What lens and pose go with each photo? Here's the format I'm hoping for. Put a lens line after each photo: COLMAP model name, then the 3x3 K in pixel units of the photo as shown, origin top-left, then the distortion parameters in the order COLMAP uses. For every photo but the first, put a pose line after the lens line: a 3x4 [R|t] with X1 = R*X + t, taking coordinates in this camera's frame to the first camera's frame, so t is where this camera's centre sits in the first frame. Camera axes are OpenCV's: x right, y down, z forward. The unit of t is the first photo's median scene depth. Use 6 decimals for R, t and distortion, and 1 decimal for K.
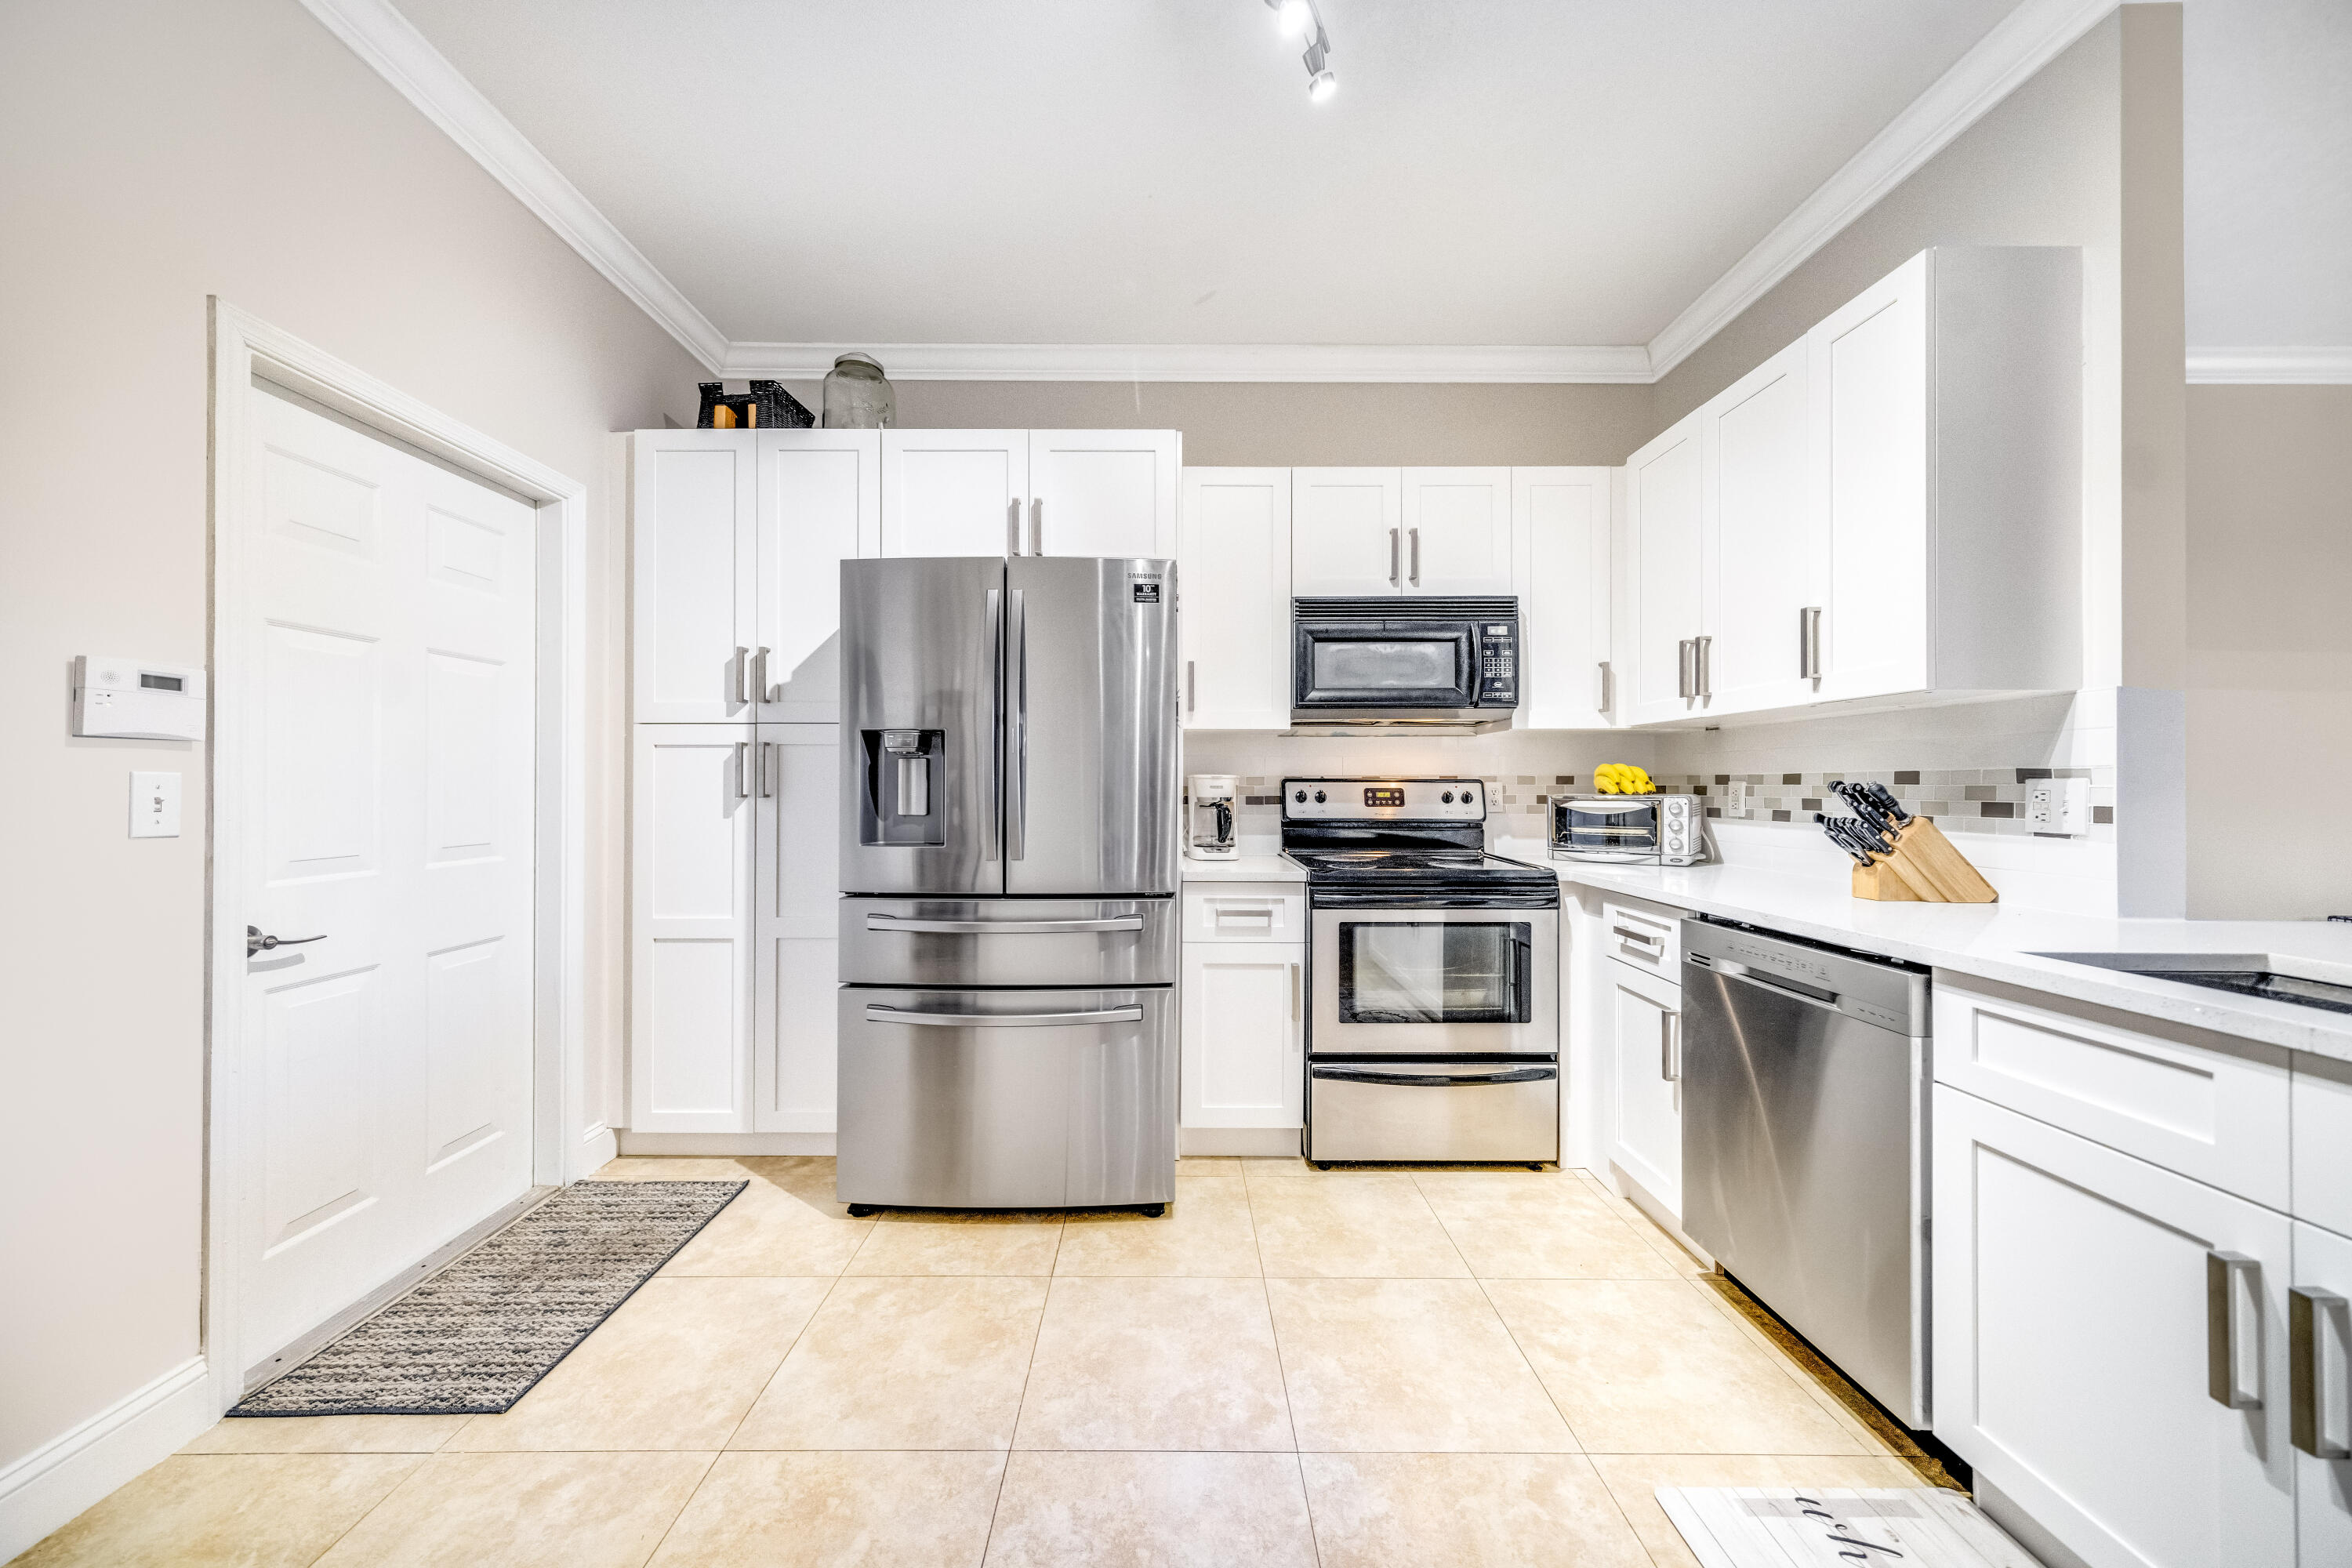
lens RADIAL K [[802.2, 0, 1168.4], [0, 802.2, 781.8], [0, 0, 1]] dist [0.000351, 0.000013]
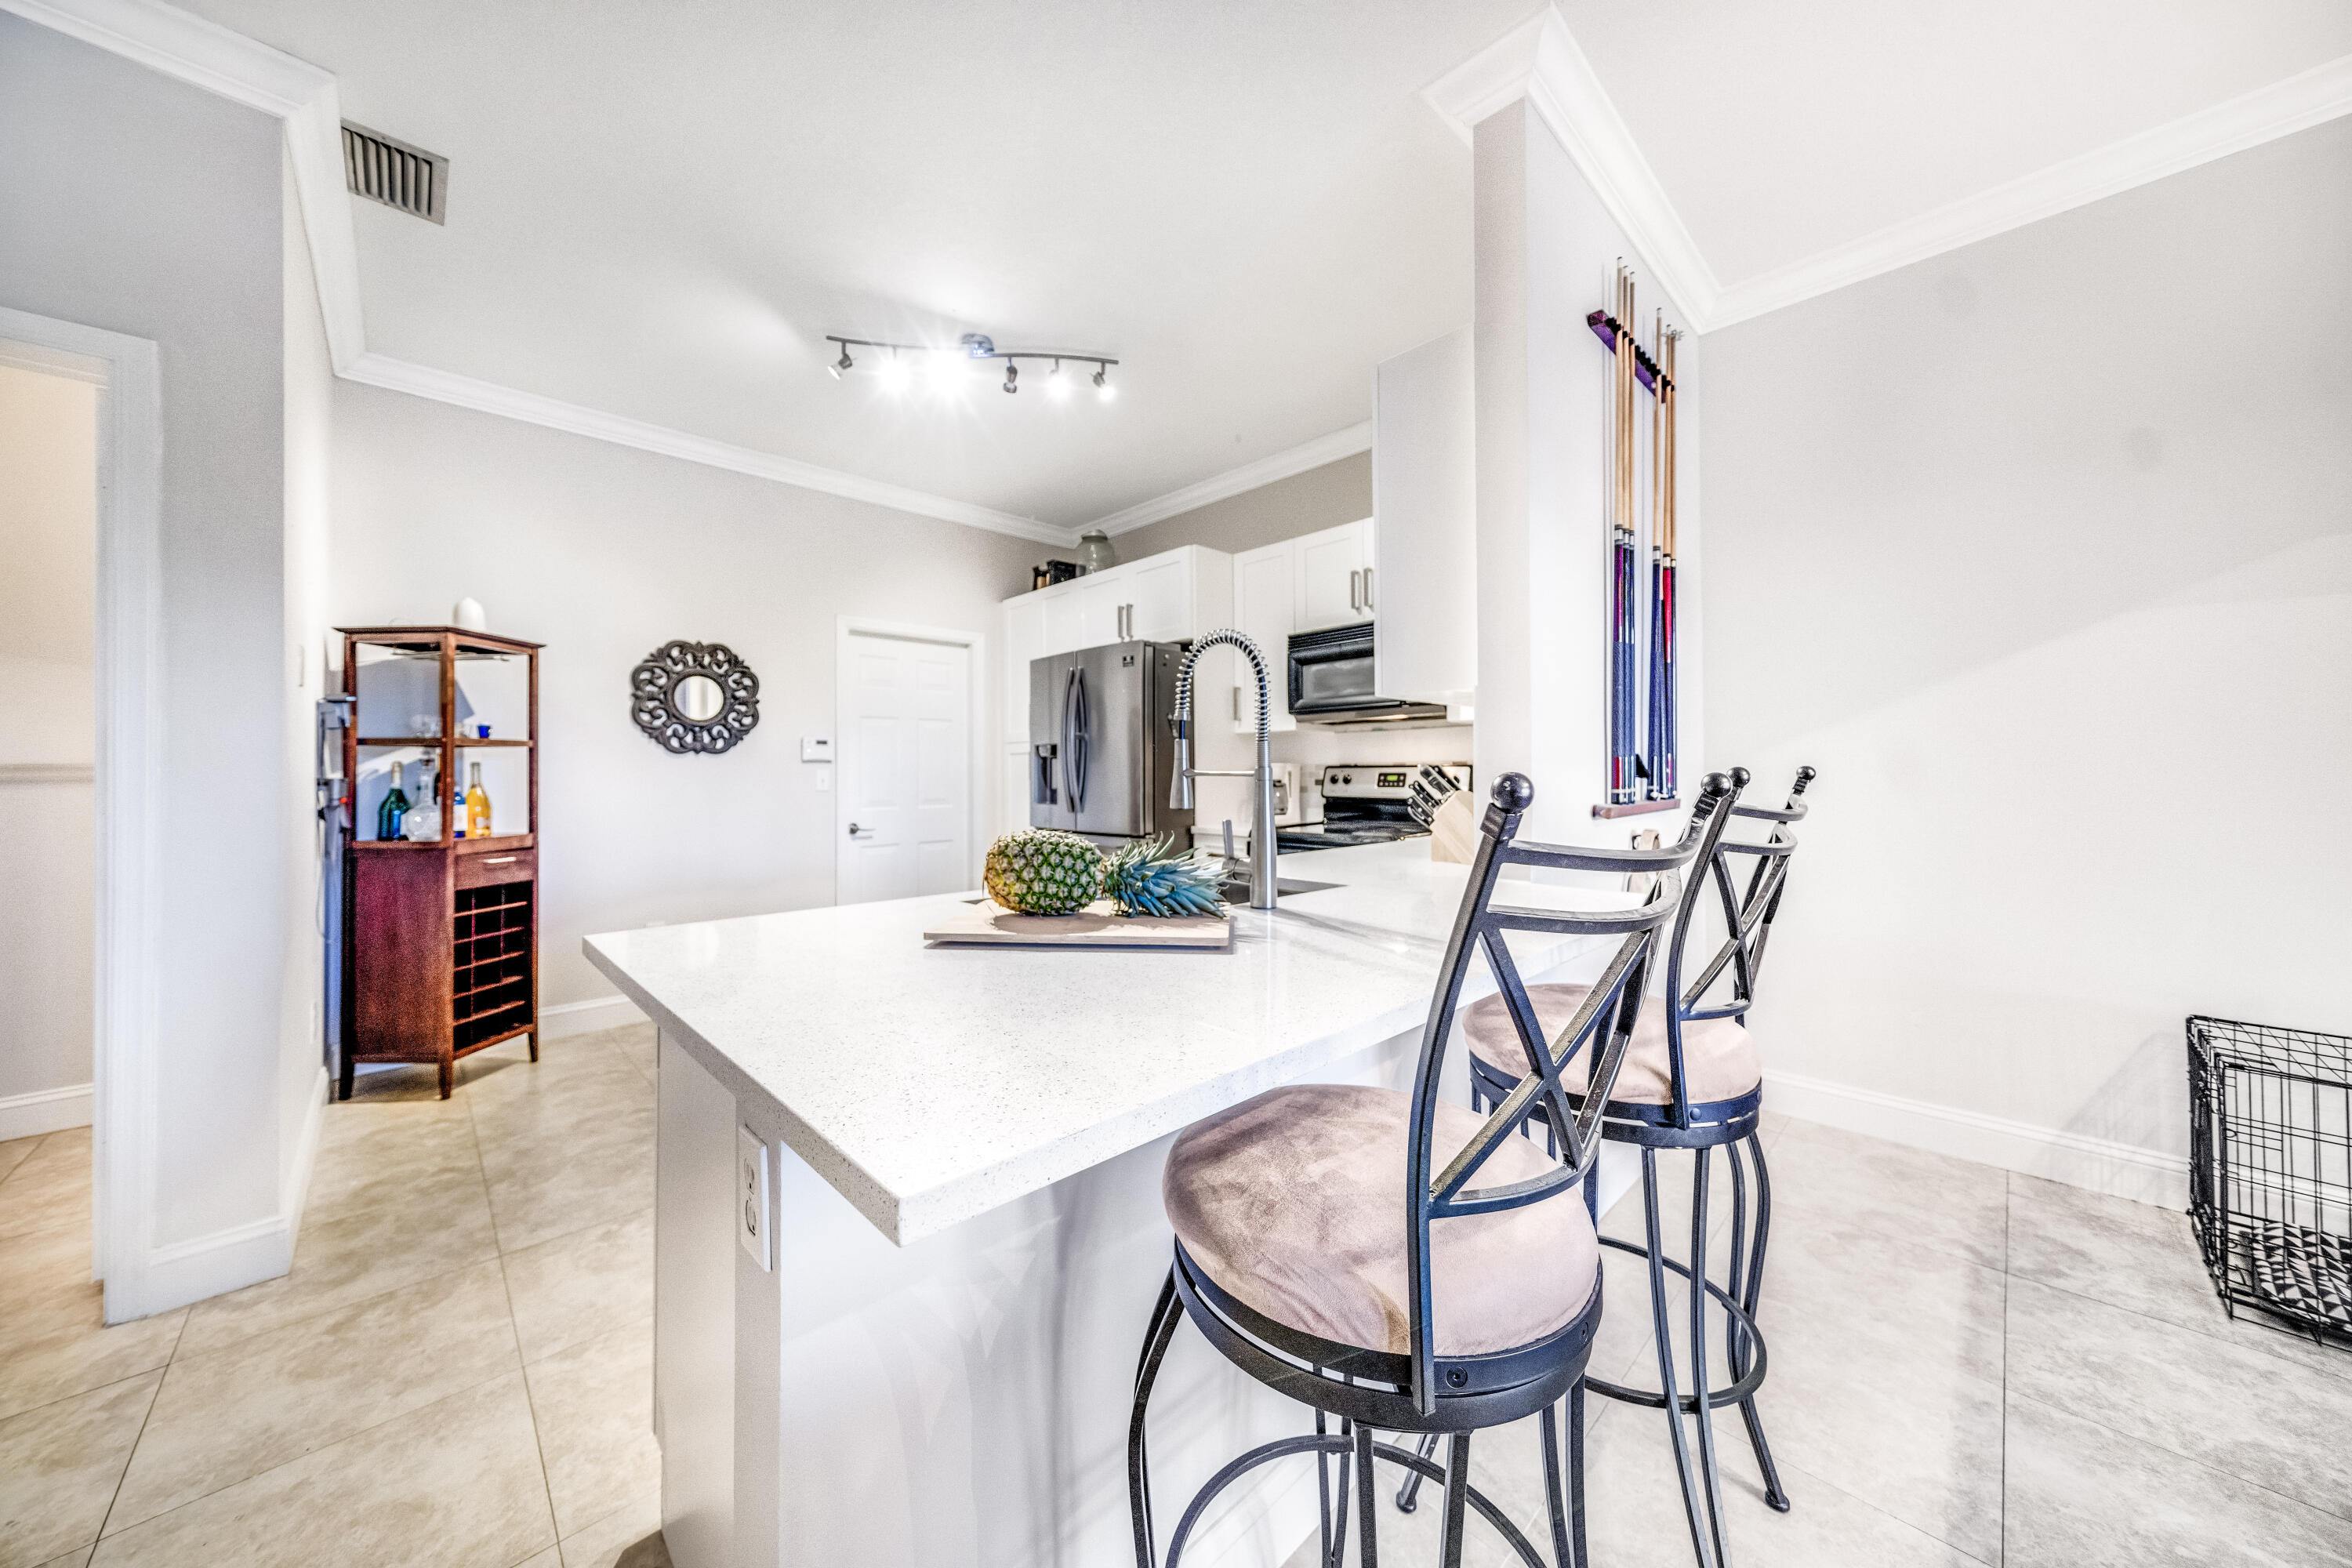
lens RADIAL K [[805.2, 0, 1181.9], [0, 805.2, 769.1], [0, 0, 1]] dist [0.000477, -0.000007]
pose [[0.696009, -0.010085, -0.717963, 1.139757], [0.011006, 0.999934, -0.003375, 0.004146], [0.717949, -0.005553, 0.696073, -0.113207]]
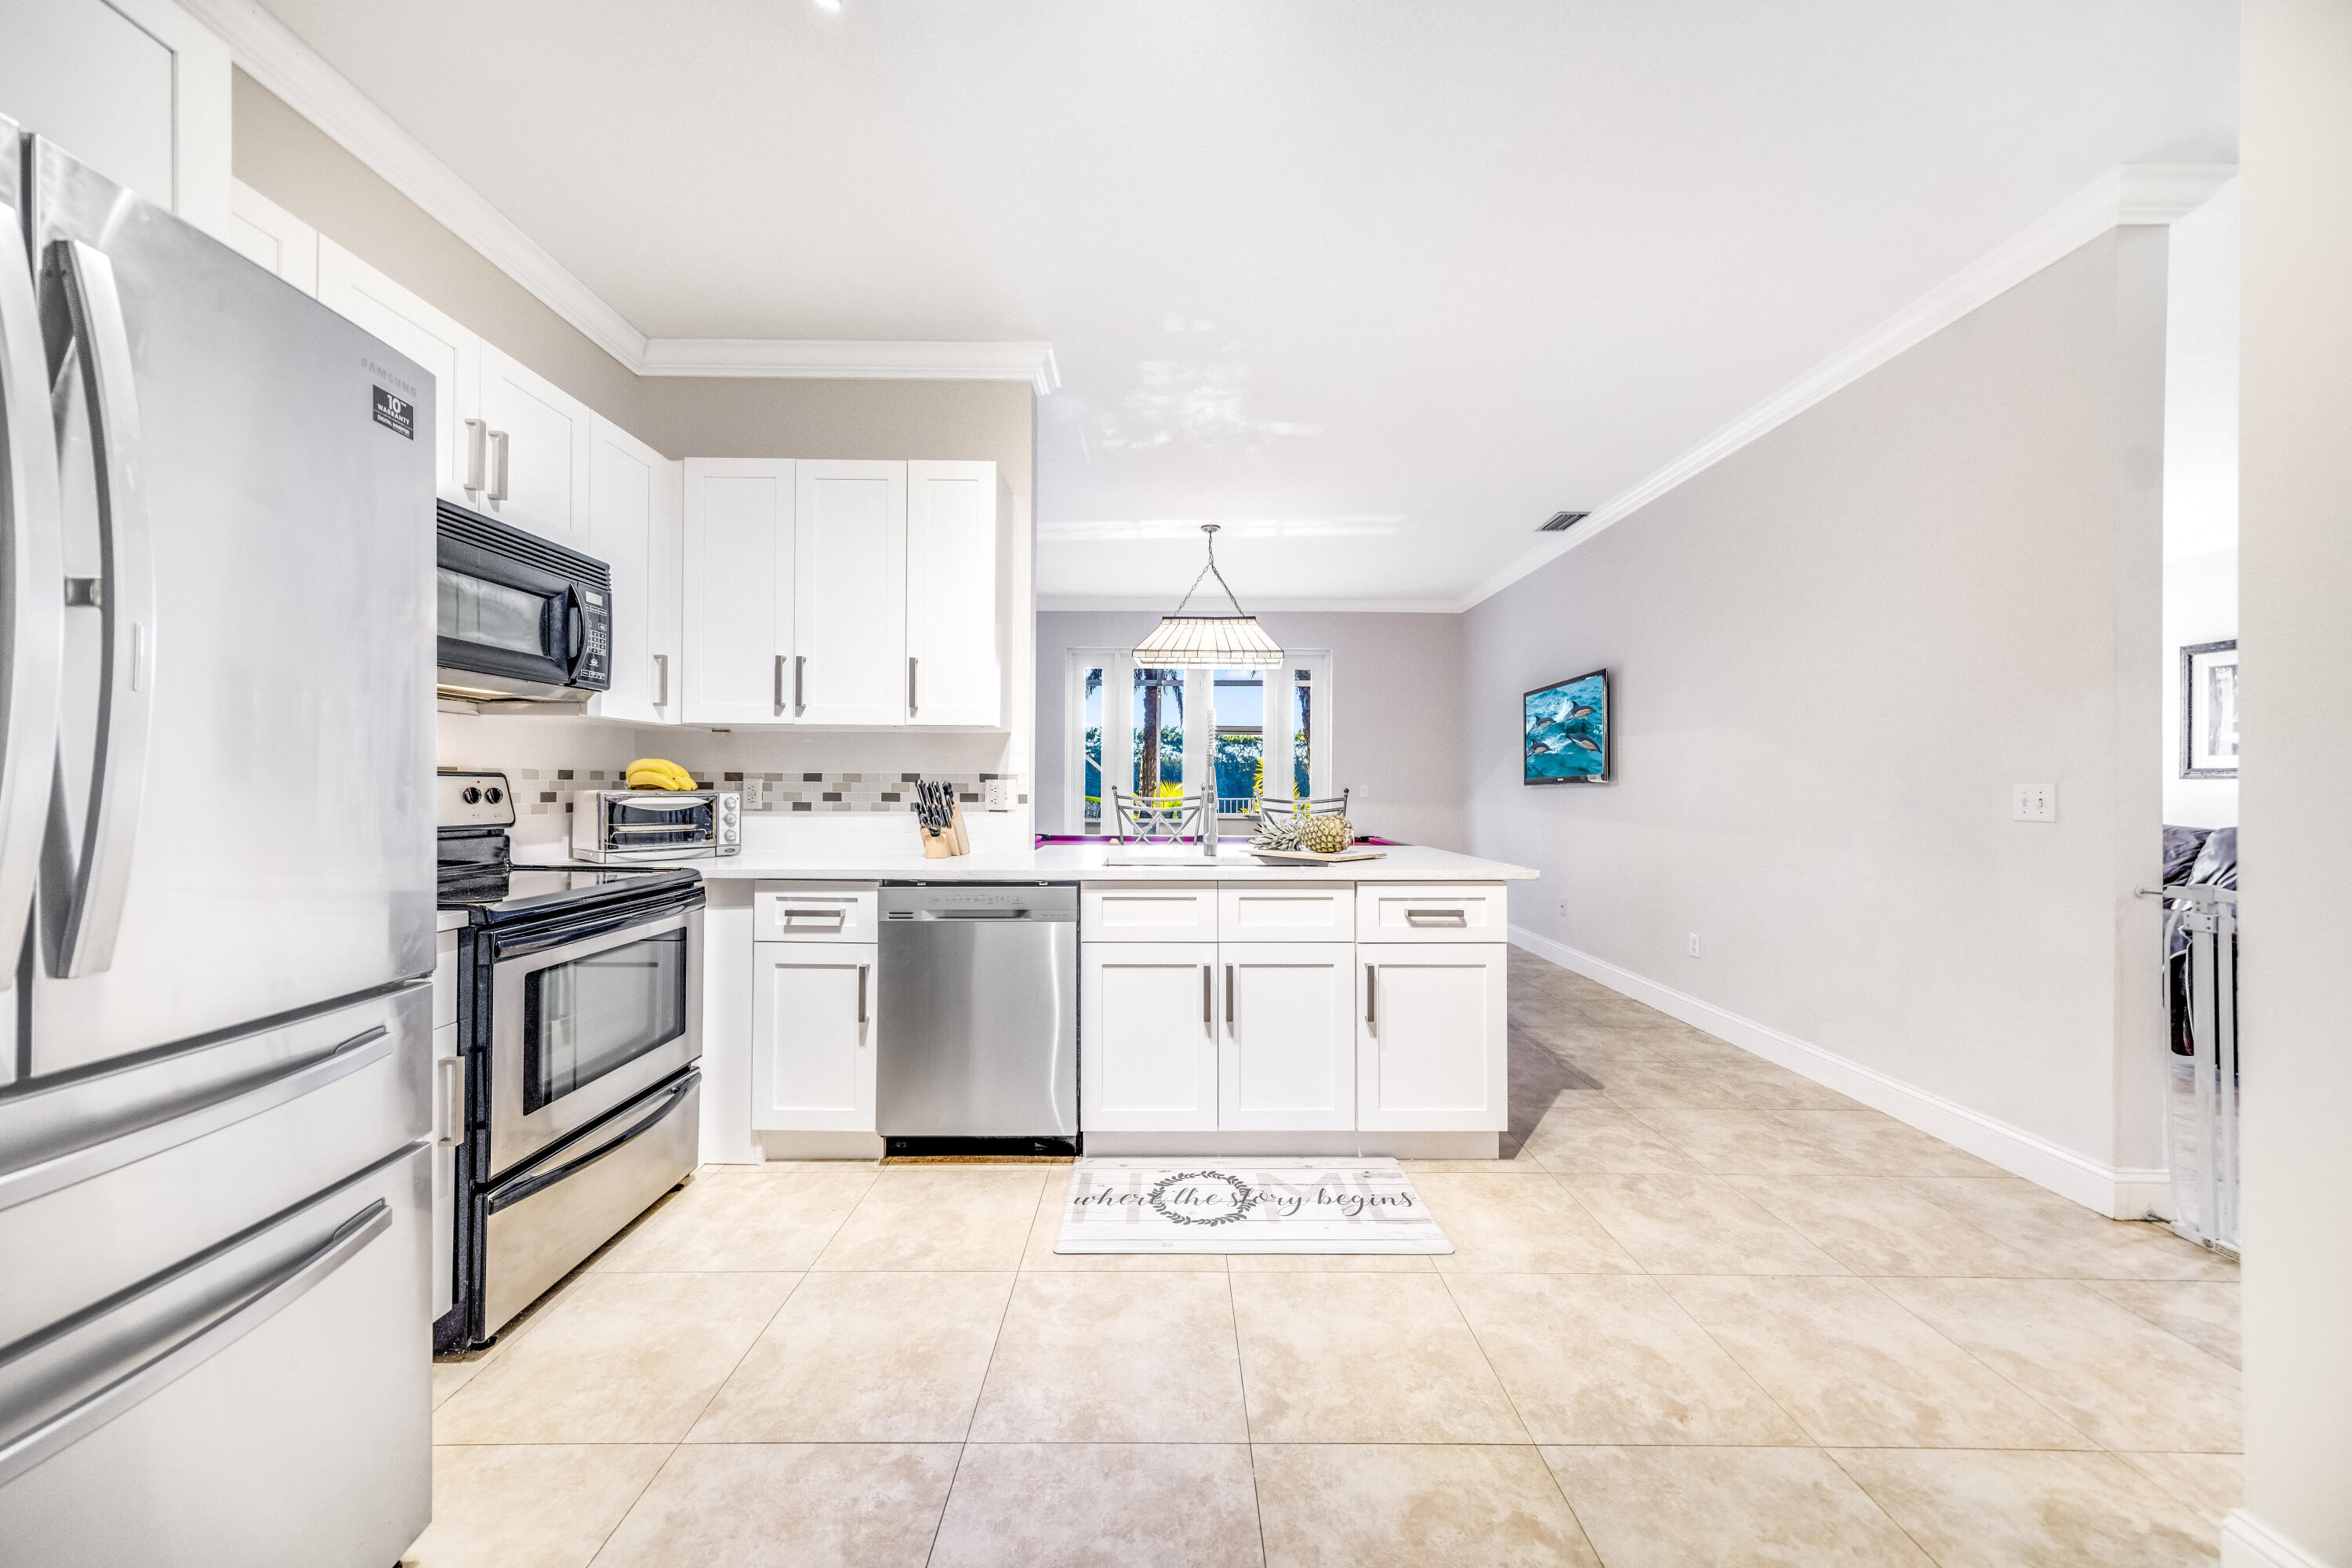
lens RADIAL K [[802.2, 0, 1168.4], [0, 802.2, 781.8], [0, 0, 1]] dist [0.000351, 0.000013]
pose [[-0.001923, 0.004509, 0.999988, -0.487300], [-0.010208, 0.999938, -0.004529, 0.003651], [-0.999946, -0.010216, -0.001877, 0.431814]]
